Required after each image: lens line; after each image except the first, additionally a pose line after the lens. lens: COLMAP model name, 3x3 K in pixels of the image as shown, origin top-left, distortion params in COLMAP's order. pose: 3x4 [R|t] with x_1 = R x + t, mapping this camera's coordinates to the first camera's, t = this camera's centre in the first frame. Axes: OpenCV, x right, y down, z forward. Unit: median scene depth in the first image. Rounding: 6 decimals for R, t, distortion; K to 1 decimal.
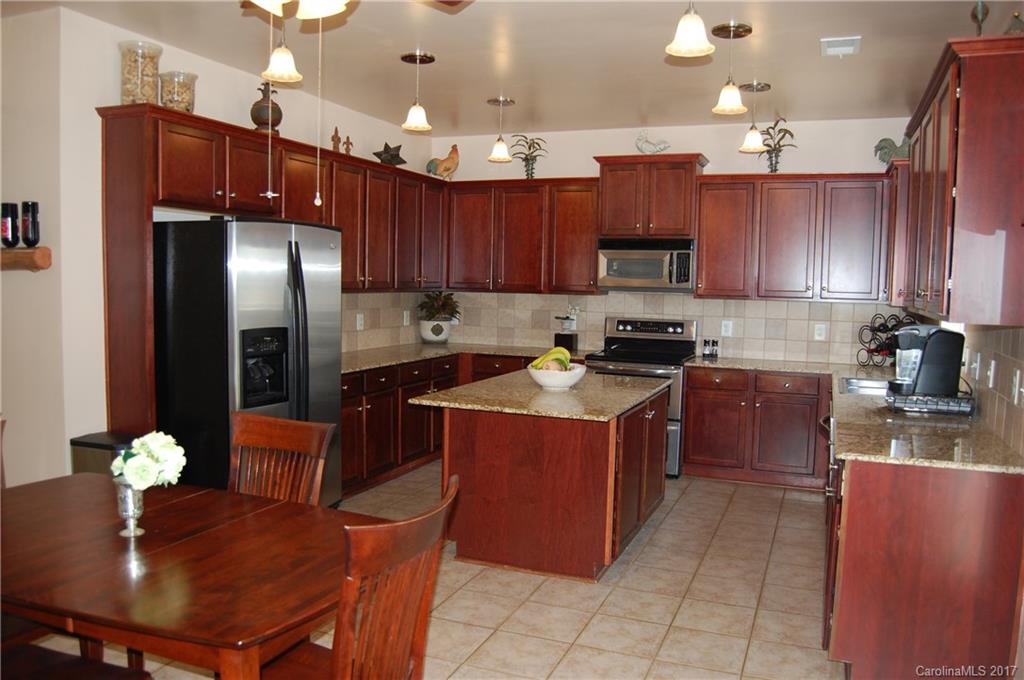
lens RADIAL K [[802.0, 0, 525.7], [0, 802.0, 346.6], [0, 0, 1]] dist [-0.072662, 0.015198]
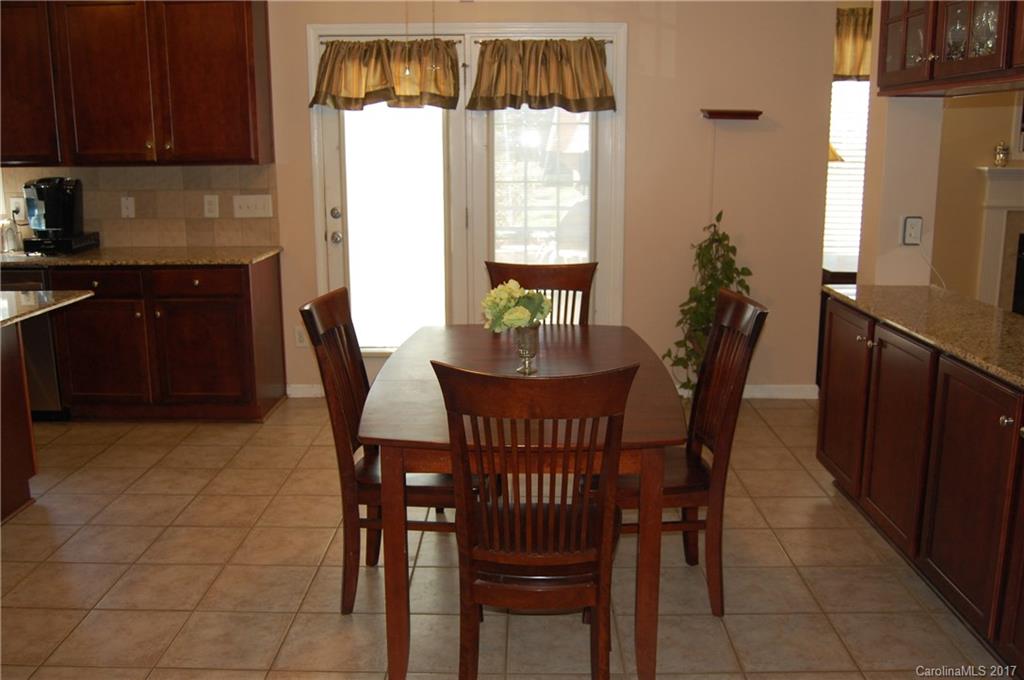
lens RADIAL K [[955.0, 0, 507.8], [0, 955.0, 336.3], [0, 0, 1]] dist [-0.078300, 0.000000]
pose [[-0.343011, -0.206138, 0.916434, -0.627003], [0.071901, 0.966999, 0.244424, -0.055301], [-0.936575, 0.149733, -0.316870, 0.519612]]
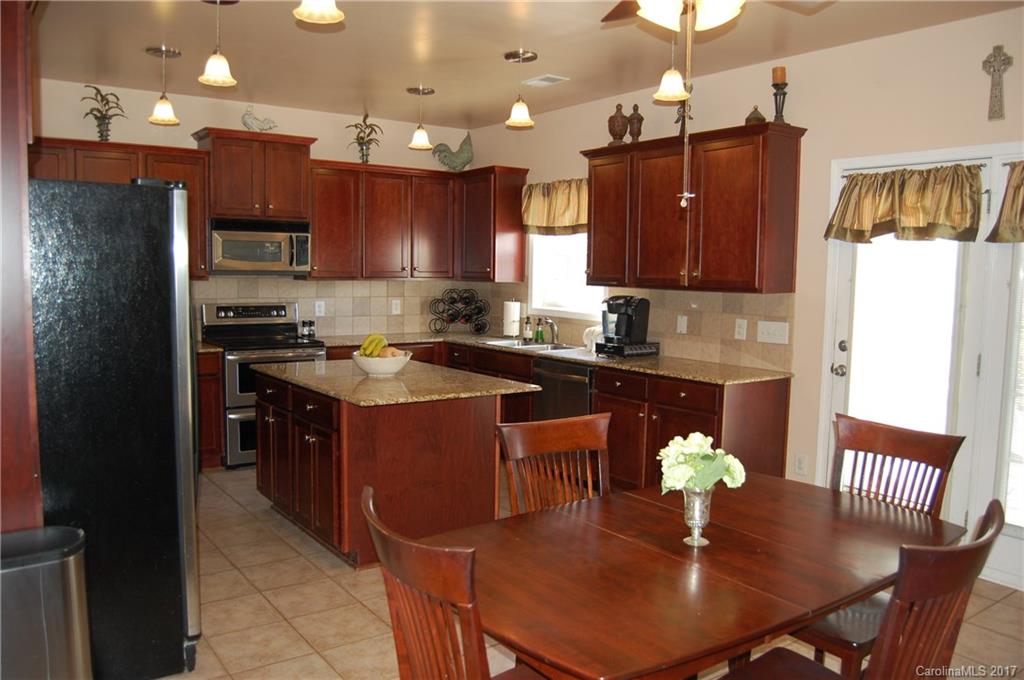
lens RADIAL K [[802.0, 0, 525.9], [0, 802.0, 353.1], [0, 0, 1]] dist [-0.072662, 0.015198]
pose [[0.541494, -0.101047, 0.834610, -0.501774], [0.064596, 0.994817, 0.078533, -0.030705], [-0.838219, 0.011388, 0.545214, 0.218450]]
